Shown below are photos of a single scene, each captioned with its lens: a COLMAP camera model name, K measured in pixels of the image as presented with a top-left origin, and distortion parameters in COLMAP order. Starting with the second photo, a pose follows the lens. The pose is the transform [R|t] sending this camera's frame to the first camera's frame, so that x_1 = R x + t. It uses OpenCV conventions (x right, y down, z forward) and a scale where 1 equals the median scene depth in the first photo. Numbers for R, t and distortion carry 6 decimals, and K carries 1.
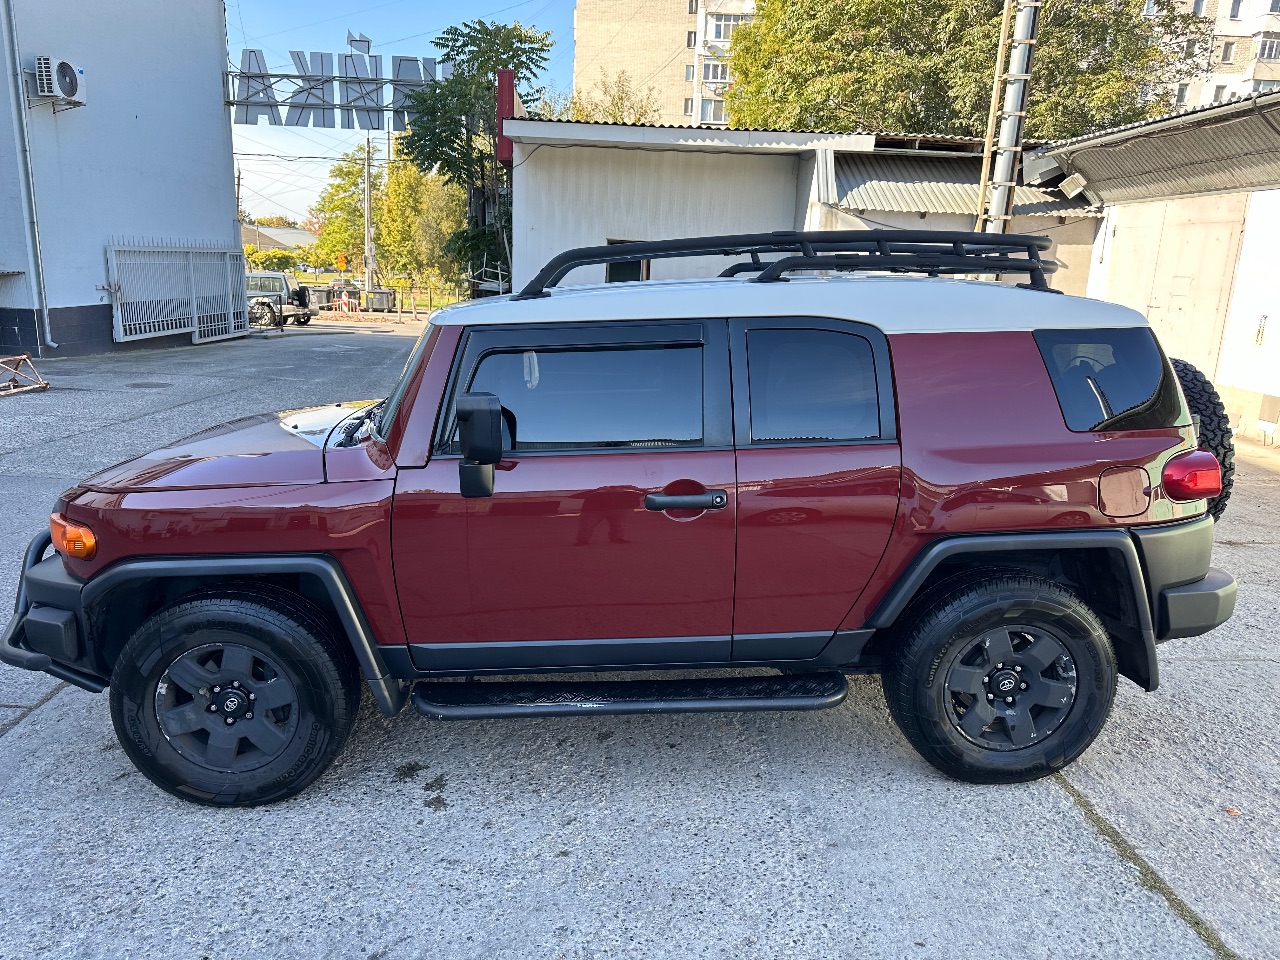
lens RADIAL K [[912.6, 0, 637.8], [0, 912.6, 484.5], [0, 0, 1]] dist [0.002300, -0.001650]
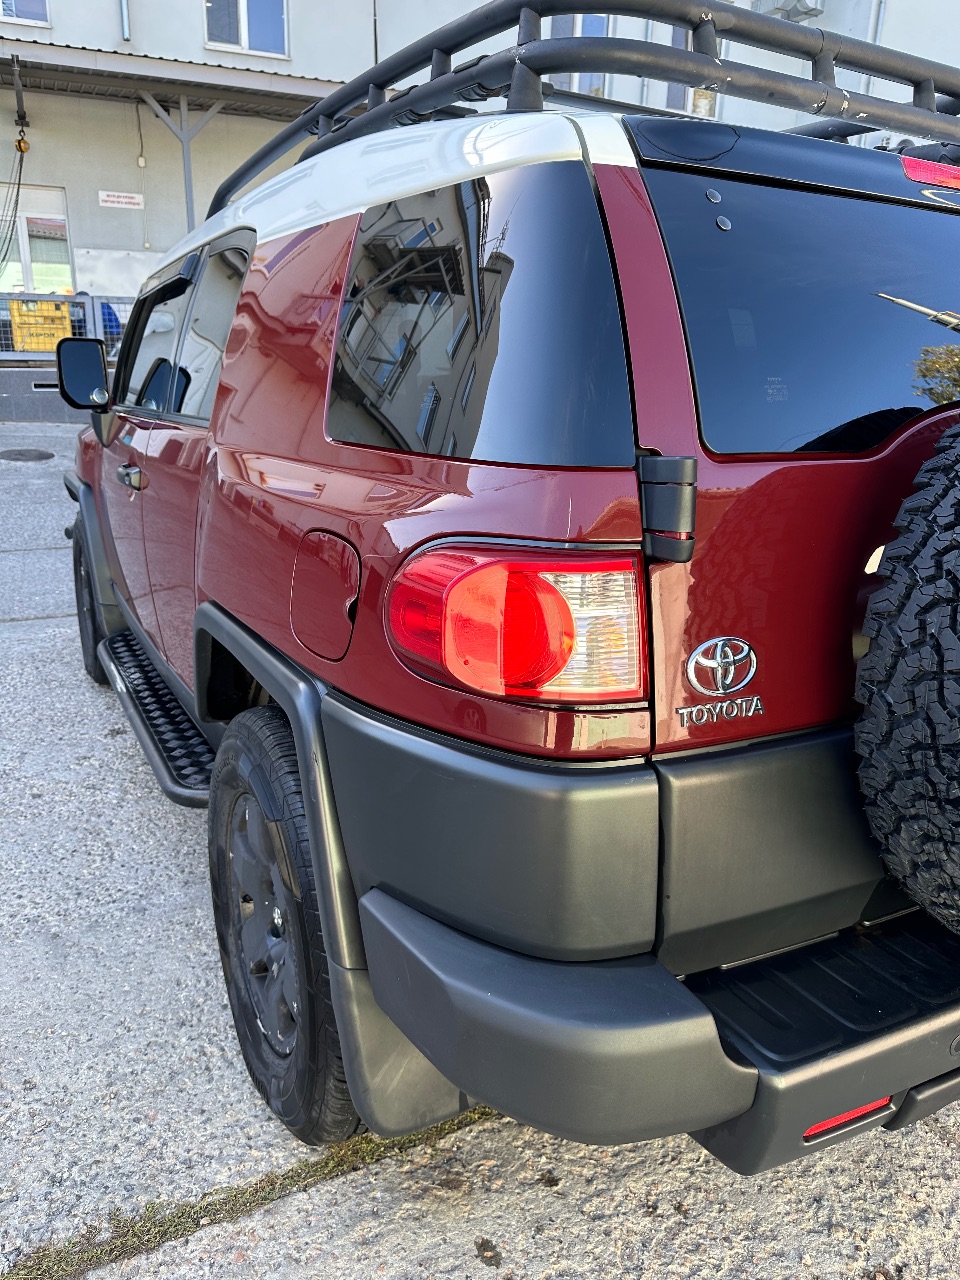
lens RADIAL K [[917.4, 0, 475.4], [0, 917.4, 647.5], [0, 0, 1]] dist [-0.009931, -0.007115]
pose [[0.422608, 0.274860, -0.863629, 0.260169], [-0.230587, 0.954155, 0.190835, -0.017512], [0.876489, 0.118493, 0.466612, 0.250108]]
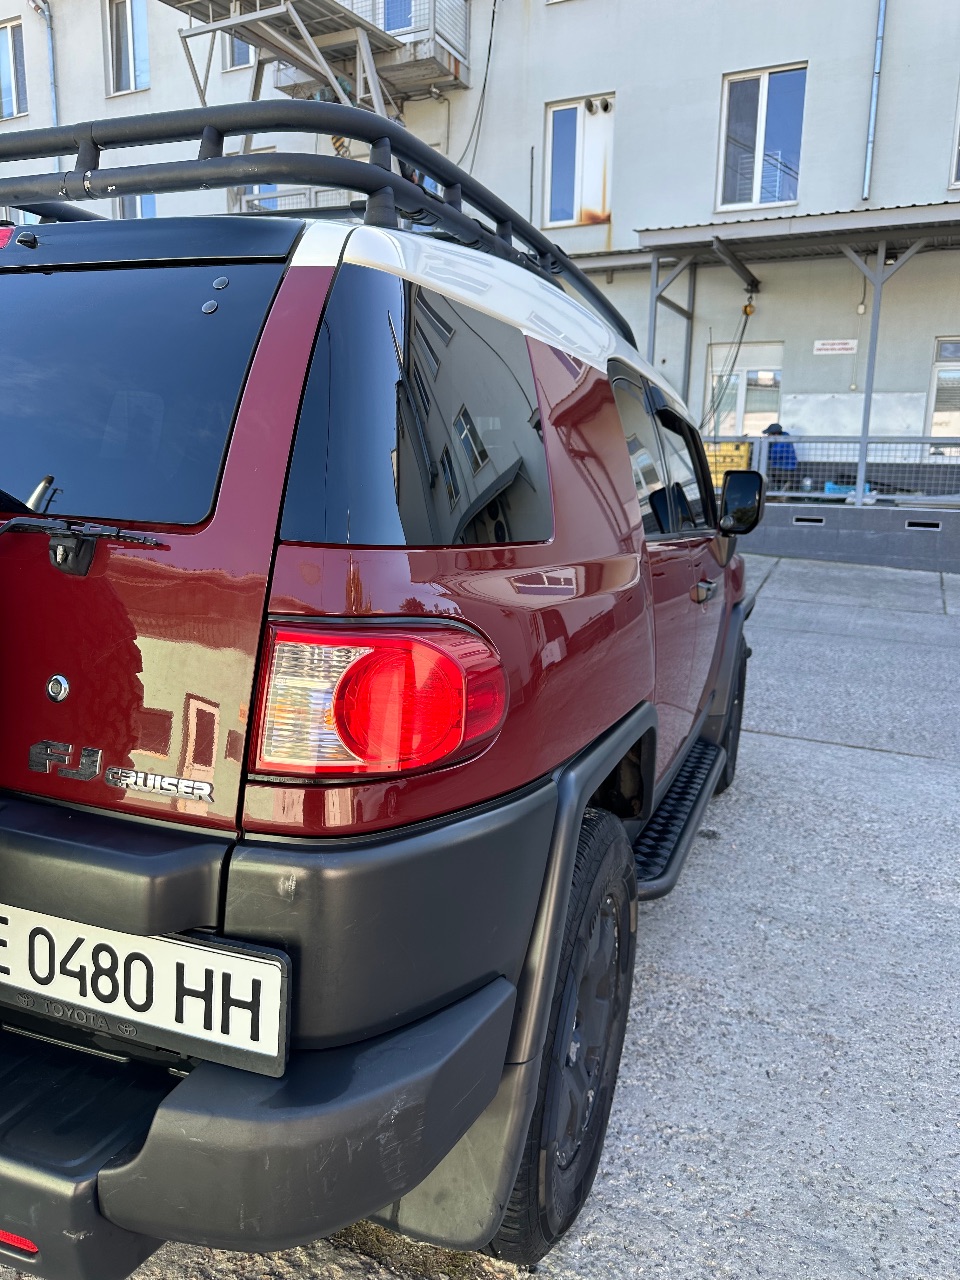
lens RADIAL K [[925.9, 0, 473.5], [0, 925.9, 635.7], [0, 0, 1]] dist [-0.006866, -0.004894]
pose [[-0.425914, 0.130009, -0.895374, 0.253234], [-0.243657, 0.936579, 0.251895, -0.068140], [0.871338, 0.325450, -0.367224, 0.479494]]
